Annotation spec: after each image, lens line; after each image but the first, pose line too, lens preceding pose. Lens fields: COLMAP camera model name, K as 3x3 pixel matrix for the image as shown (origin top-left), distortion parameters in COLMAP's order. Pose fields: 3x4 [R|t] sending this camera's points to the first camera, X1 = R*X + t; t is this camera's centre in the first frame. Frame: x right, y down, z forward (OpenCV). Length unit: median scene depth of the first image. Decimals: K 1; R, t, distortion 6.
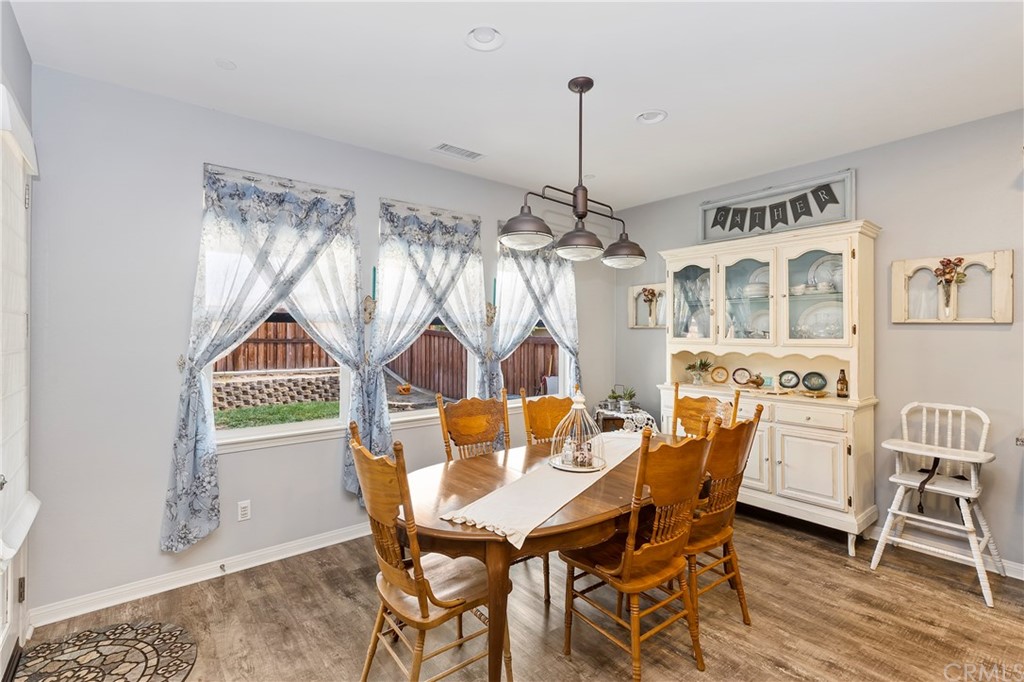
lens RADIAL K [[470.3, 0, 510.3], [0, 470.3, 331.5], [0, 0, 1]] dist [0.001471, -0.000932]
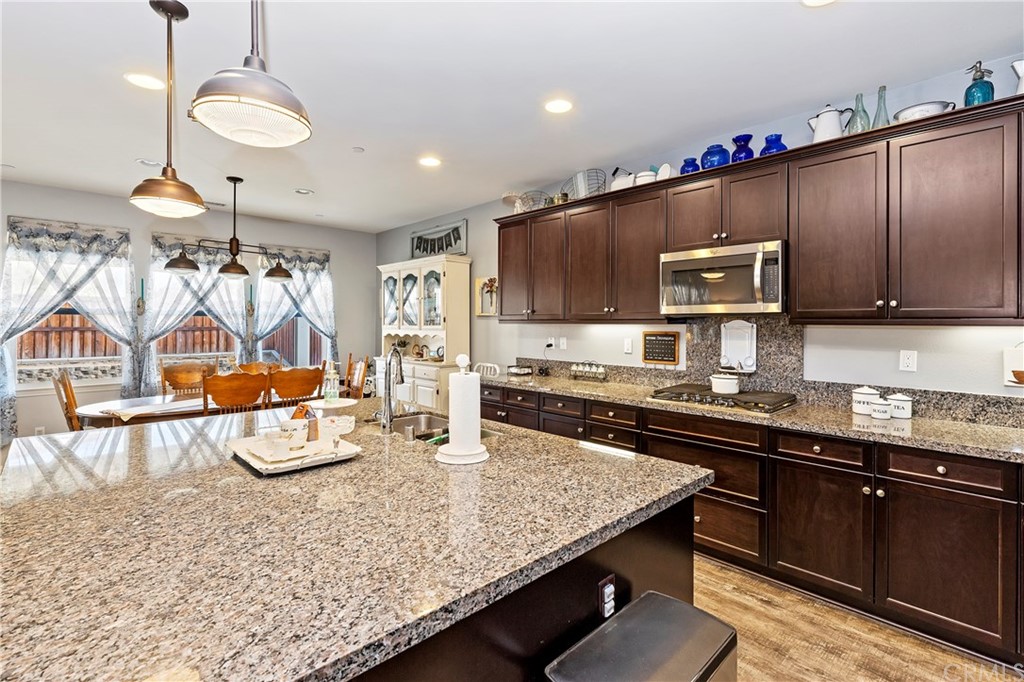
lens RADIAL K [[466.4, 0, 512.0], [0, 466.4, 321.5], [0, 0, 1]] dist [-0.000238, -0.000910]
pose [[0.995621, 0.000480, 0.093476, 0.795311], [-0.000654, 0.999998, 0.001825, -0.000113], [-0.093475, -0.001878, 0.995620, -0.647561]]
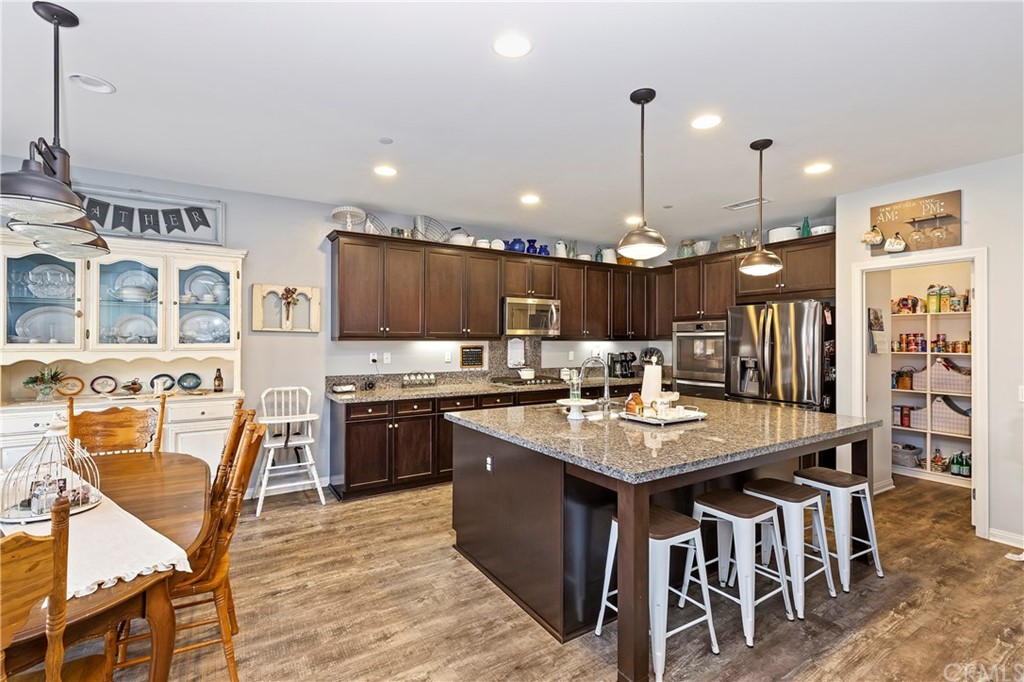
lens RADIAL K [[463.6, 0, 512.0], [0, 463.6, 341.0], [0, 0, 1]] dist [0.000894, 0.000103]
pose [[0.103553, -0.003315, 0.994618, -0.411816], [-0.005738, 0.999976, 0.003930, 0.001874], [-0.994607, -0.006114, 0.103531, 0.144510]]
